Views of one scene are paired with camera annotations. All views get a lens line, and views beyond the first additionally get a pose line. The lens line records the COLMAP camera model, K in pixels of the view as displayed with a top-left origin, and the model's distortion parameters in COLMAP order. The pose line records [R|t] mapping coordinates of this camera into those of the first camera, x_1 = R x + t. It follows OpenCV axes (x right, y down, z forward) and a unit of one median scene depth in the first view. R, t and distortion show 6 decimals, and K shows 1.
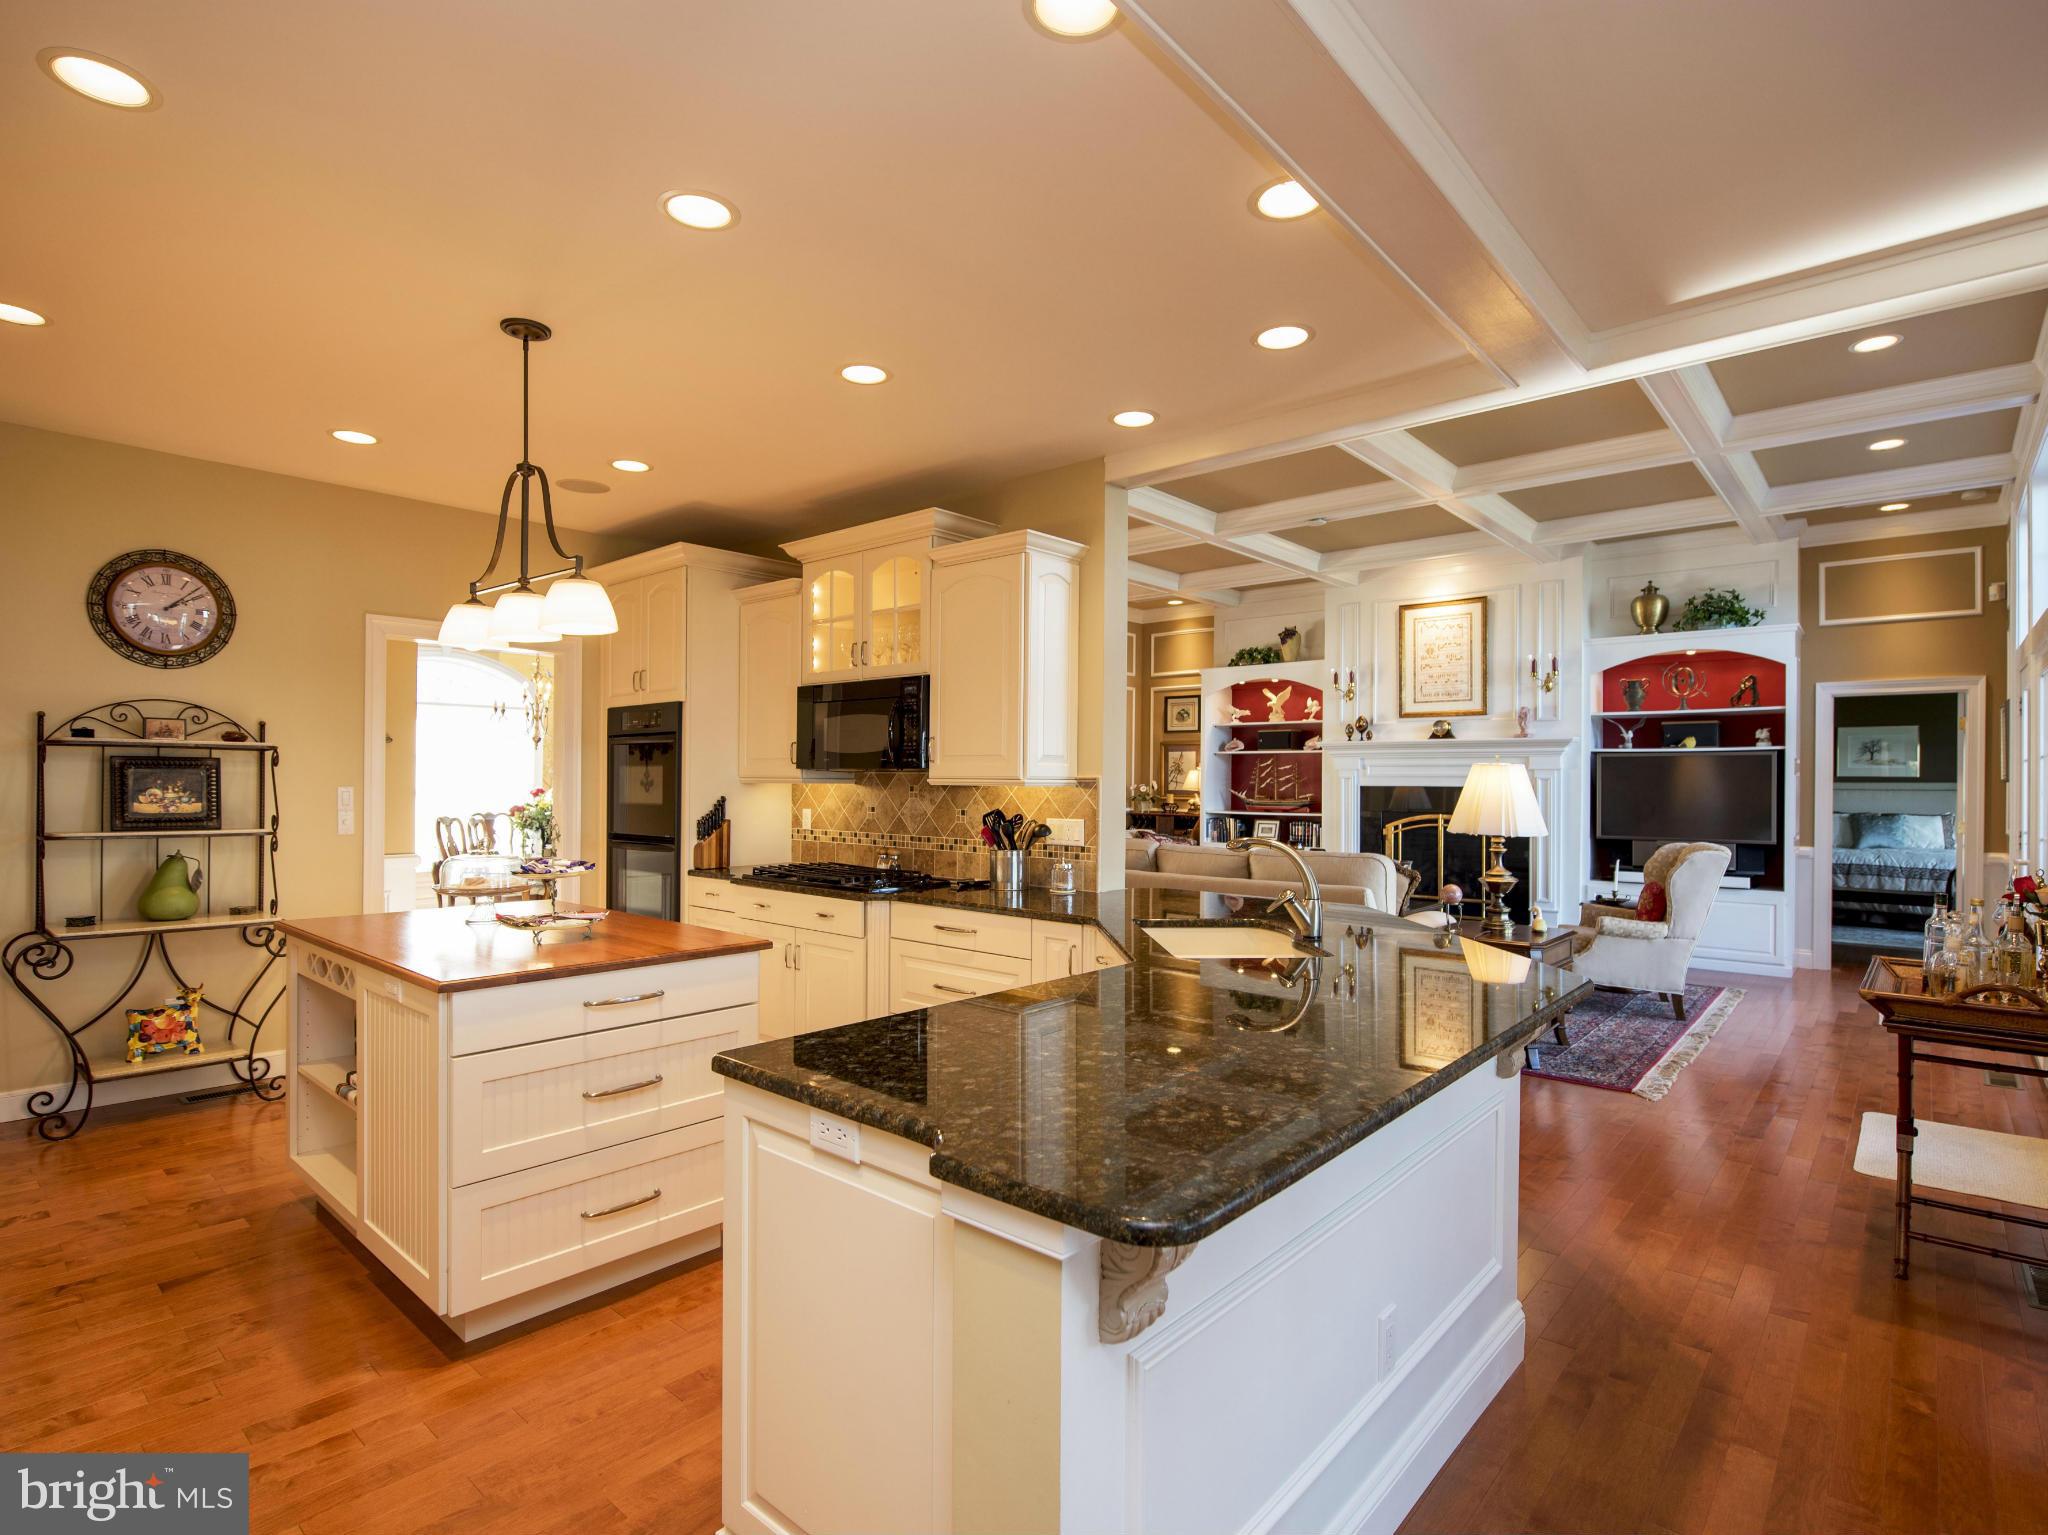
lens RADIAL K [[989.6, 0, 1024.0], [0, 989.6, 767.5], [0, 0, 1]] dist [-0.031361, -0.000364]
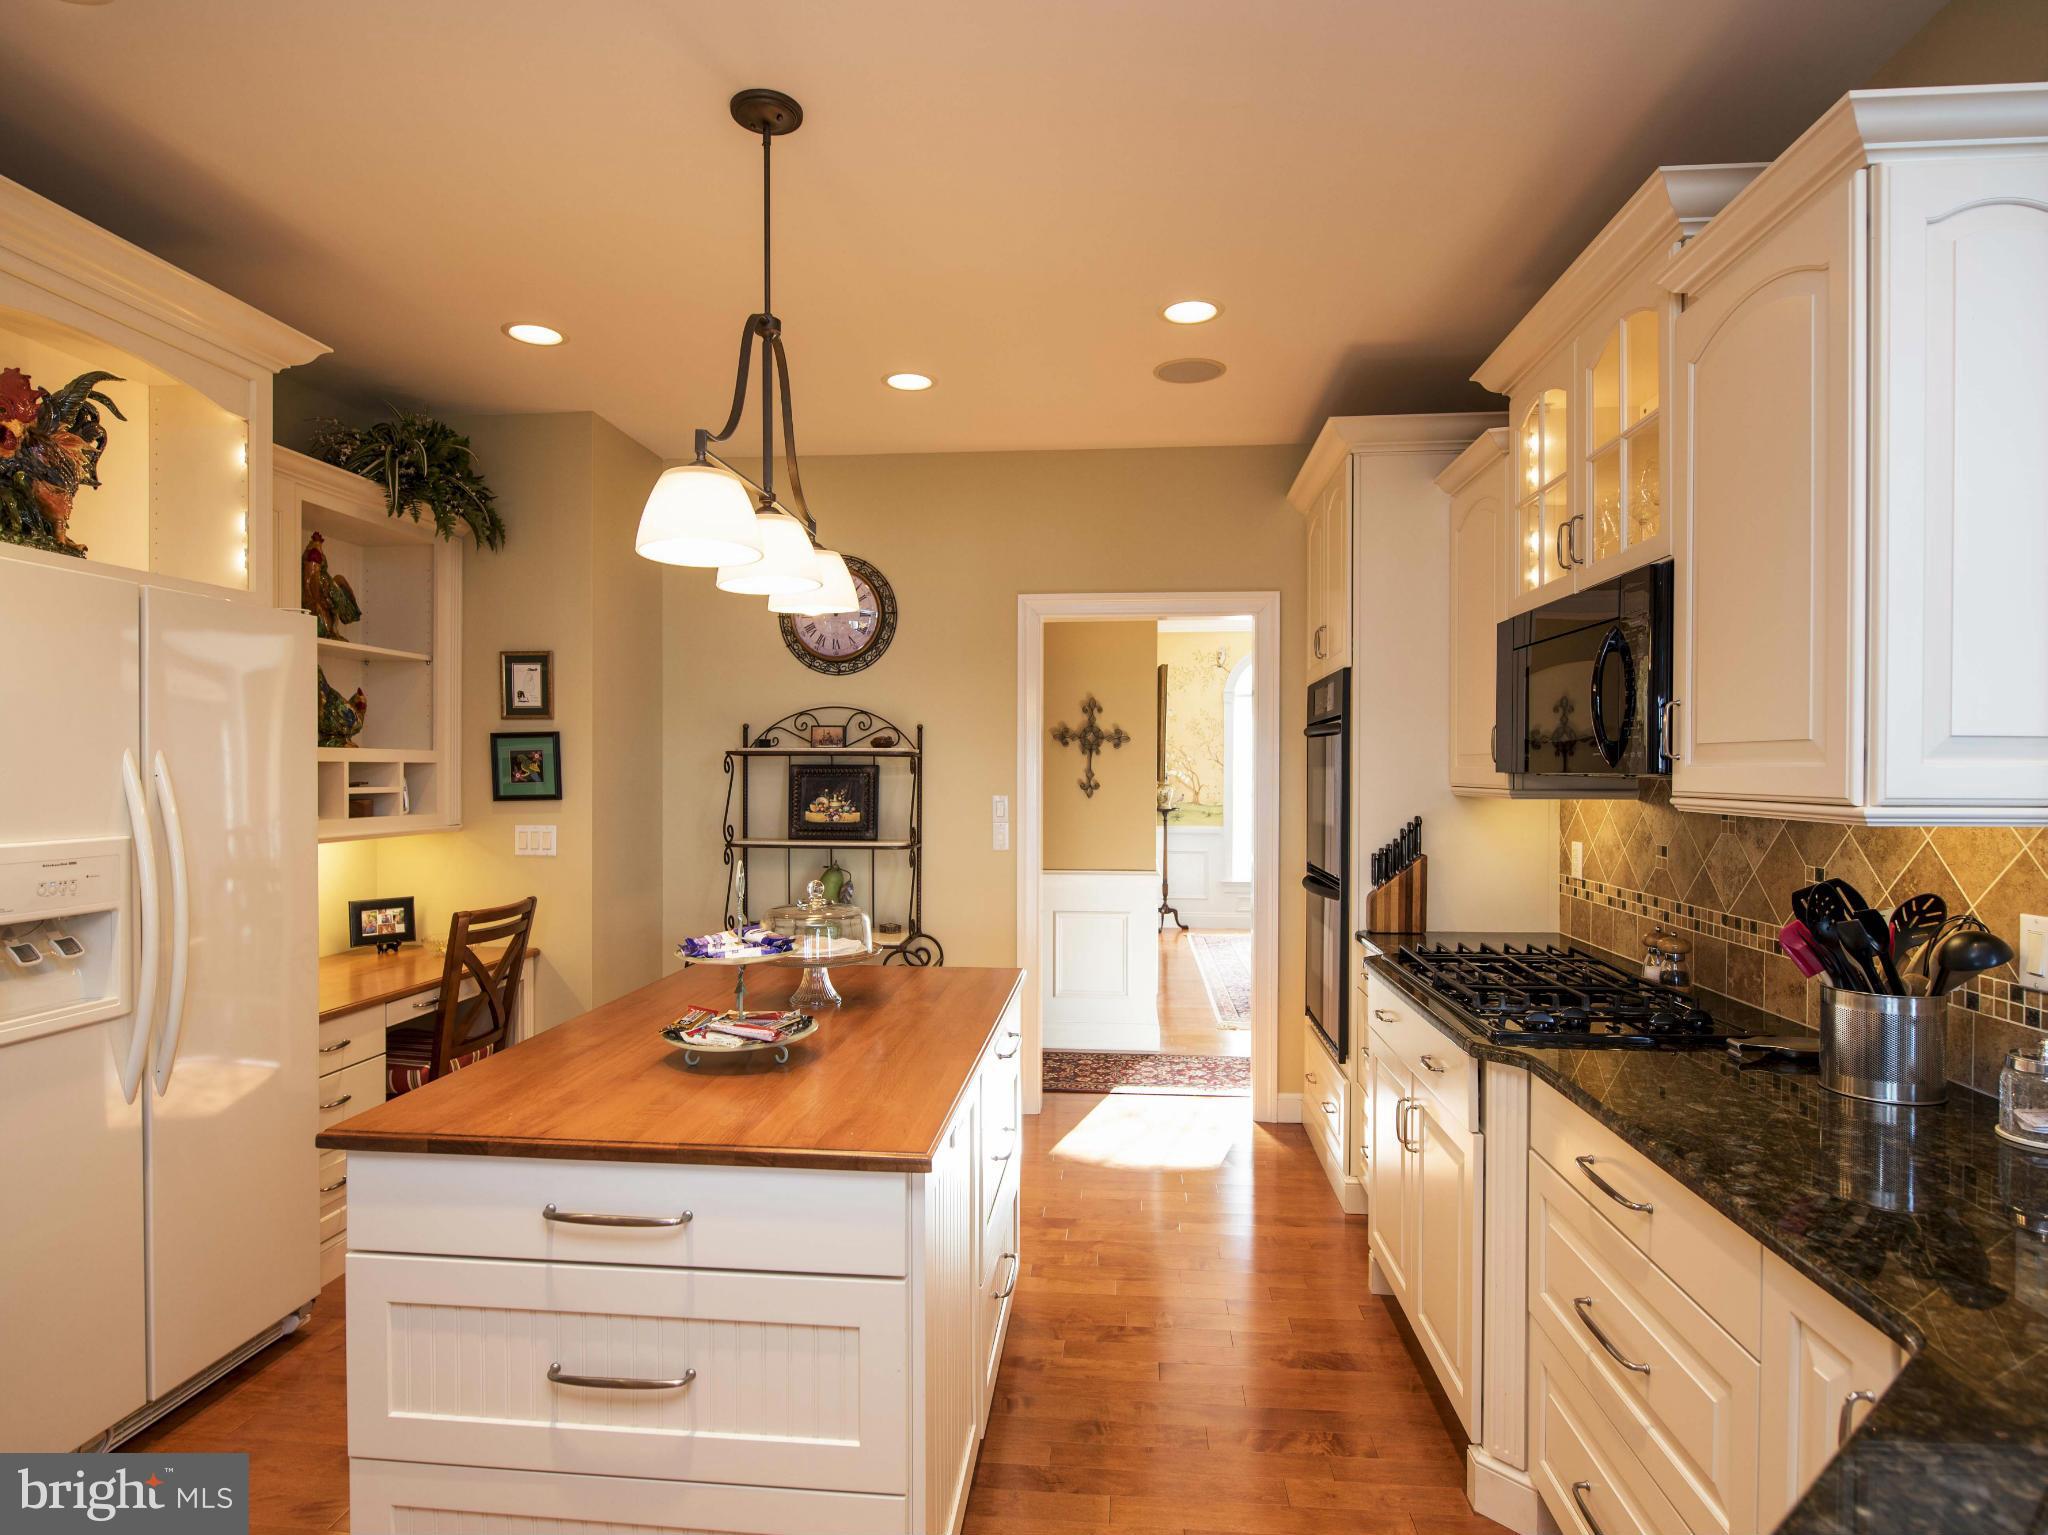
lens RADIAL K [[1097.4, 0, 1024.0], [0, 1097.4, 767.5], [0, 0, 1]] dist [-0.029339, -0.000905]
pose [[0.590363, -0.007967, -0.807099, 0.120646], [0.012708, 0.999919, -0.000575, -0.005136], [0.807038, -0.009917, 0.590416, 0.484826]]
